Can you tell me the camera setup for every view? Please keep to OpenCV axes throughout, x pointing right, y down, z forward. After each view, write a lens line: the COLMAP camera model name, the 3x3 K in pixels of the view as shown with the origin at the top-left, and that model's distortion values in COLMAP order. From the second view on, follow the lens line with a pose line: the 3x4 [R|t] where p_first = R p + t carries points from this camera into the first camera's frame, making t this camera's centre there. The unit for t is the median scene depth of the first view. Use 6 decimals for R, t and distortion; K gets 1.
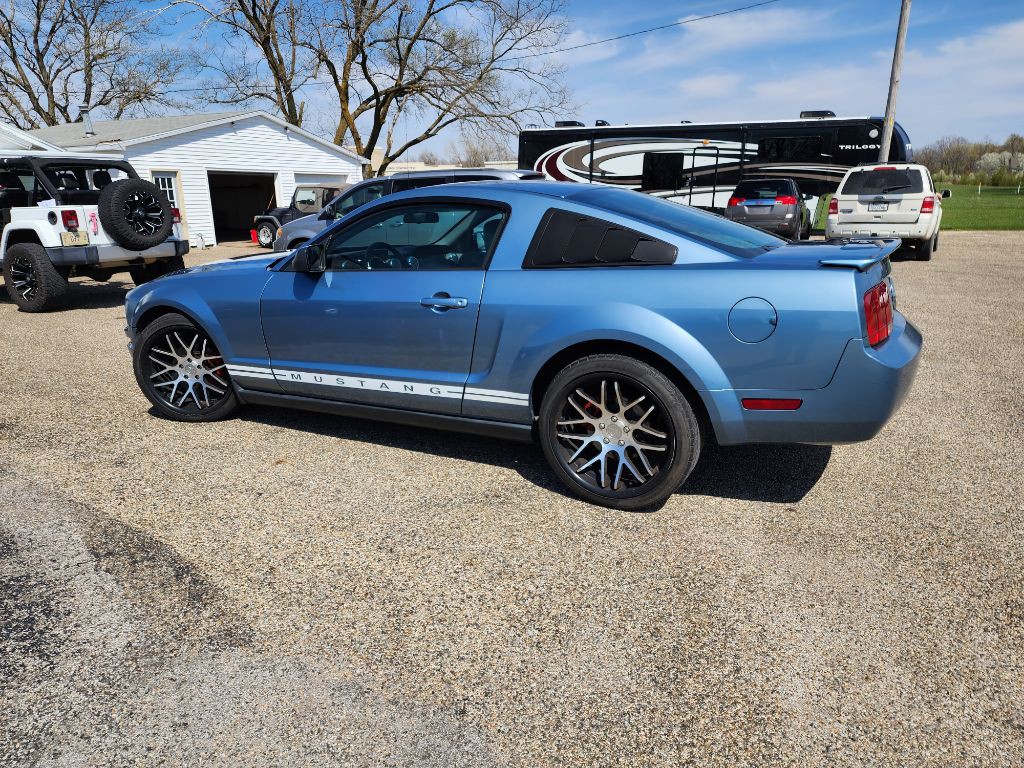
lens RADIAL K [[681.3, 0, 505.9], [0, 681.3, 381.1], [0, 0, 1]] dist [0.079107, -0.067955]
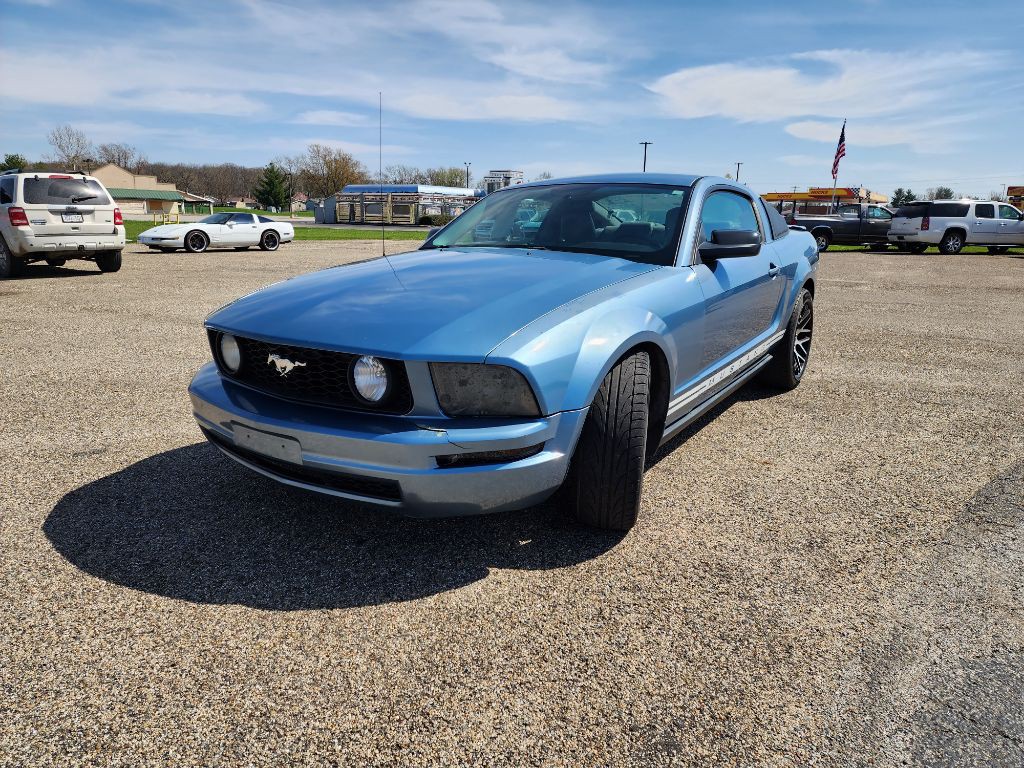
lens RADIAL K [[681.3, 0, 507.3], [0, 681.3, 378.5], [0, 0, 1]] dist [0.079107, -0.067955]
pose [[0.116978, -0.215865, 0.969391, -0.223700], [0.248205, 0.951472, 0.181924, -0.044398], [-0.961619, 0.219326, 0.164880, 0.208753]]
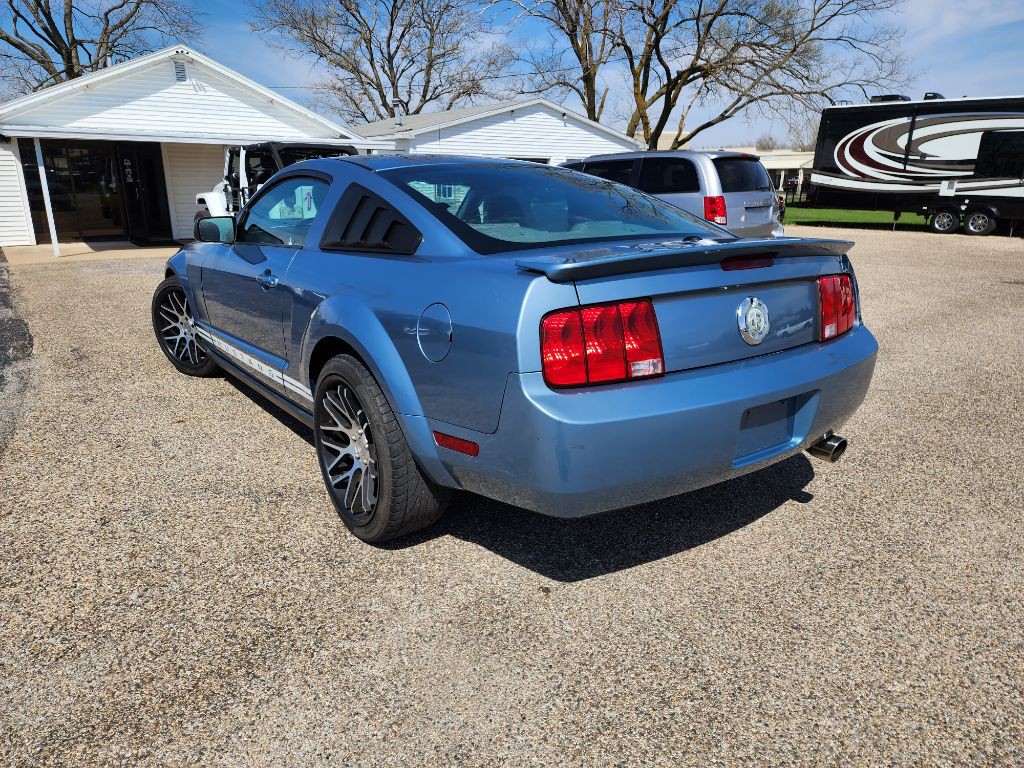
lens RADIAL K [[681.3, 0, 507.9], [0, 681.3, 381.8], [0, 0, 1]] dist [0.079107, -0.067955]
pose [[0.896928, 0.140117, -0.419389, 0.100318], [-0.132648, 0.990044, 0.047083, -0.010653], [0.421810, 0.013400, 0.906585, 0.044868]]
